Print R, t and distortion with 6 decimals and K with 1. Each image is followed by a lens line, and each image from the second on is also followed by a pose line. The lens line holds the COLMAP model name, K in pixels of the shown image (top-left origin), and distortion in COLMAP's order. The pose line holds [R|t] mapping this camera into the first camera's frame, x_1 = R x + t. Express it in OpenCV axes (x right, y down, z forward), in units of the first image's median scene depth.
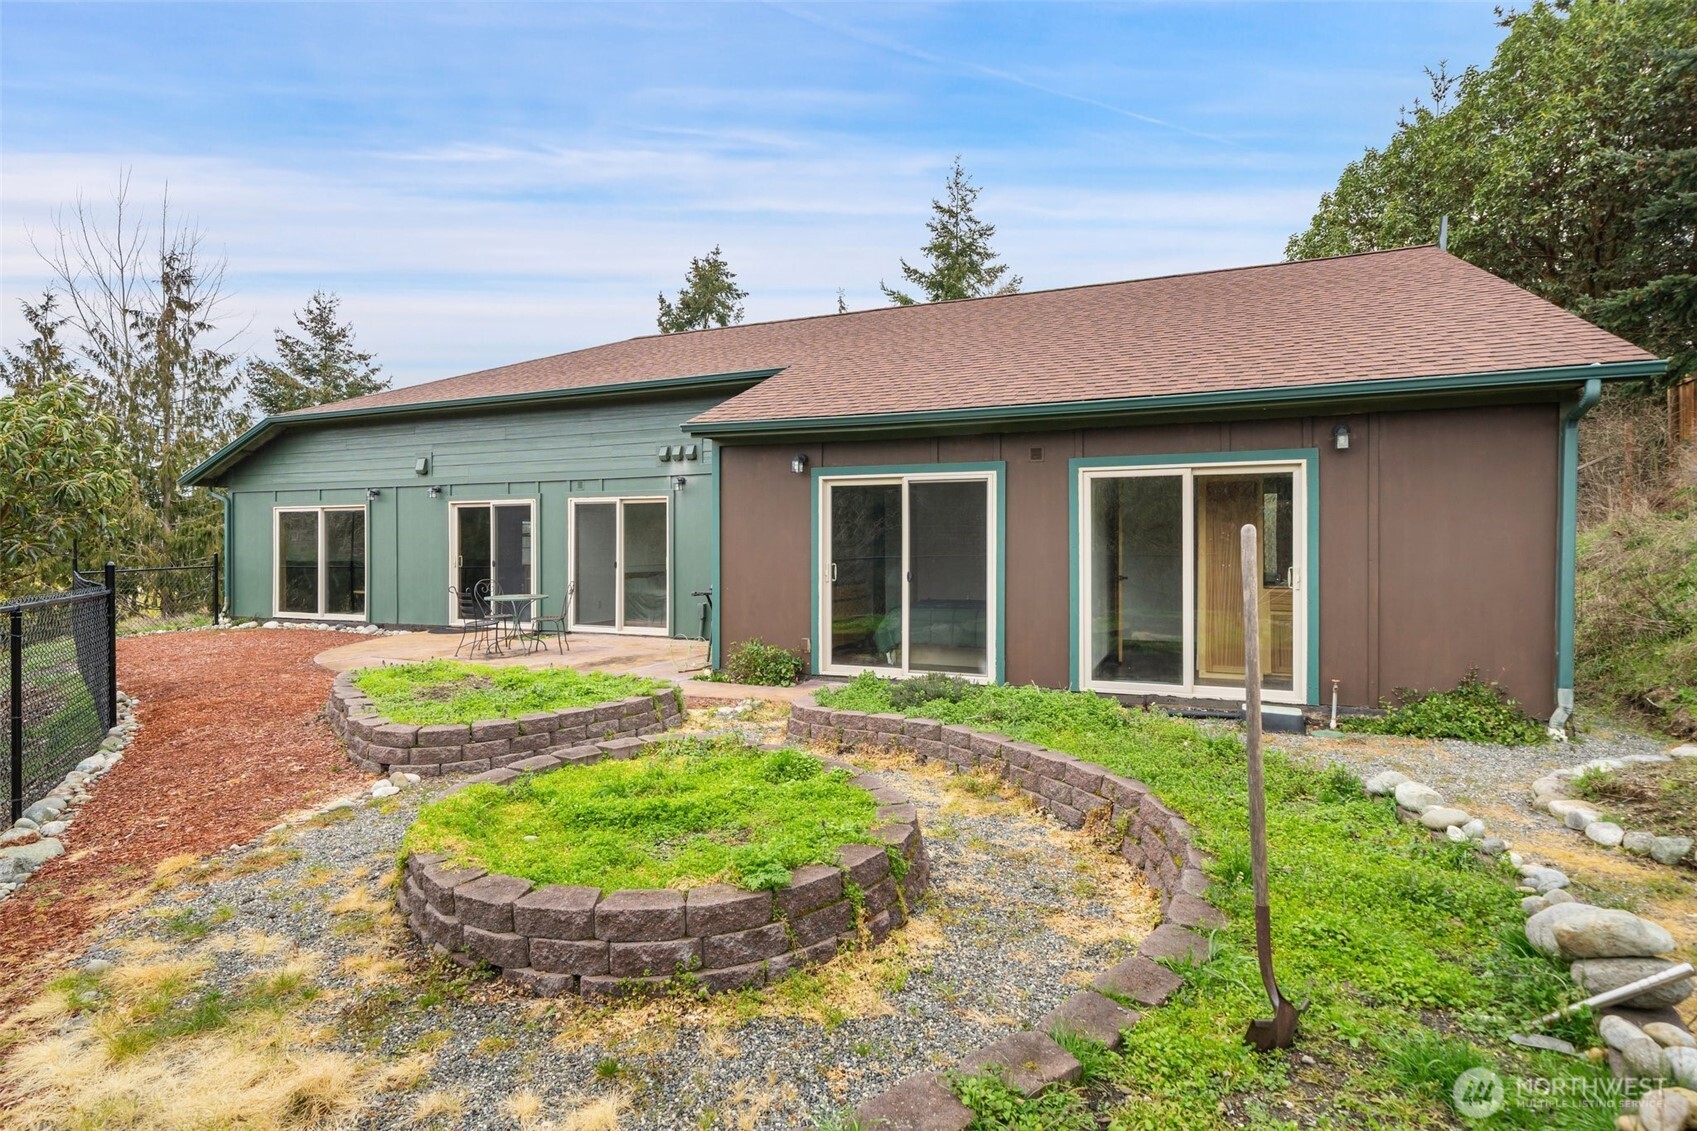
lens RADIAL K [[881.7, 0, 847.9], [0, 881.7, 560.3], [0, 0, 1]] dist [-0.013903, 0.000096]
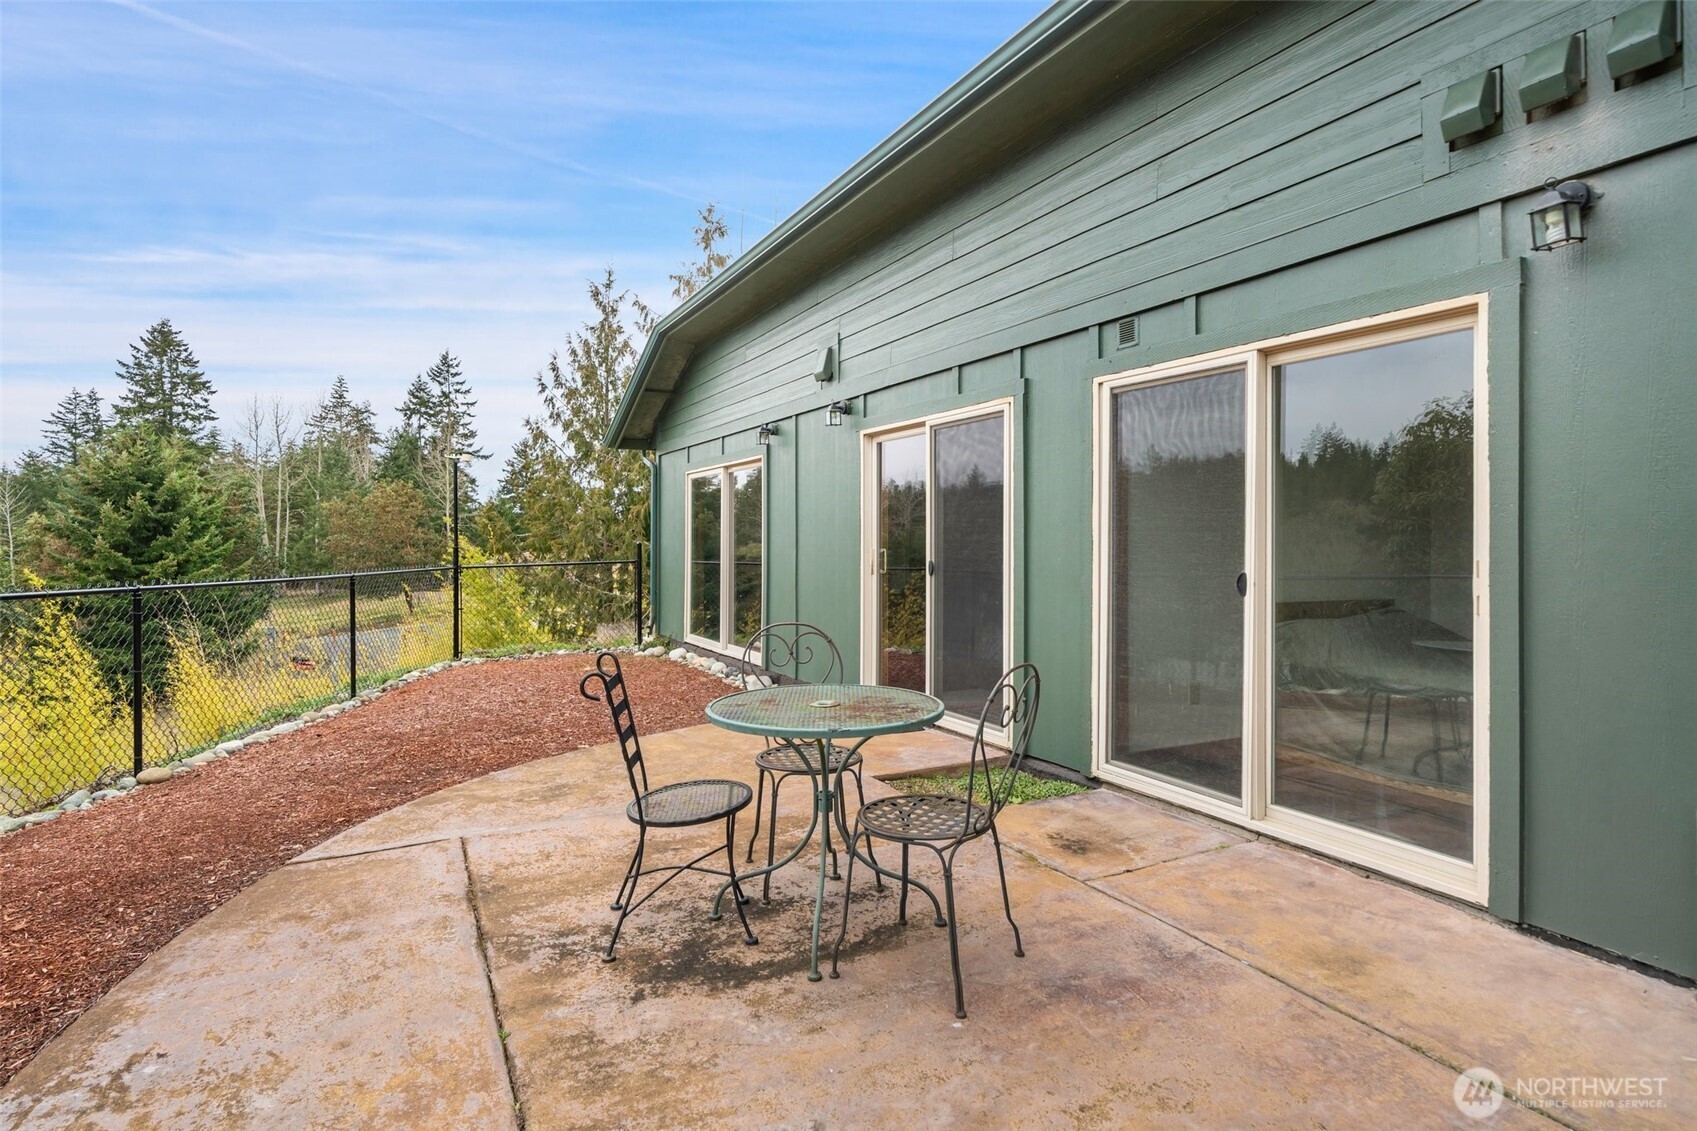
lens RADIAL K [[881.7, 0, 848.8], [0, 881.7, 547.0], [0, 0, 1]] dist [-0.013903, 0.000096]
pose [[0.779004, -0.000976, -0.627018, -0.165731], [0.004766, 0.999979, 0.004365, -0.007672], [0.627000, -0.006389, 0.778993, 0.625335]]
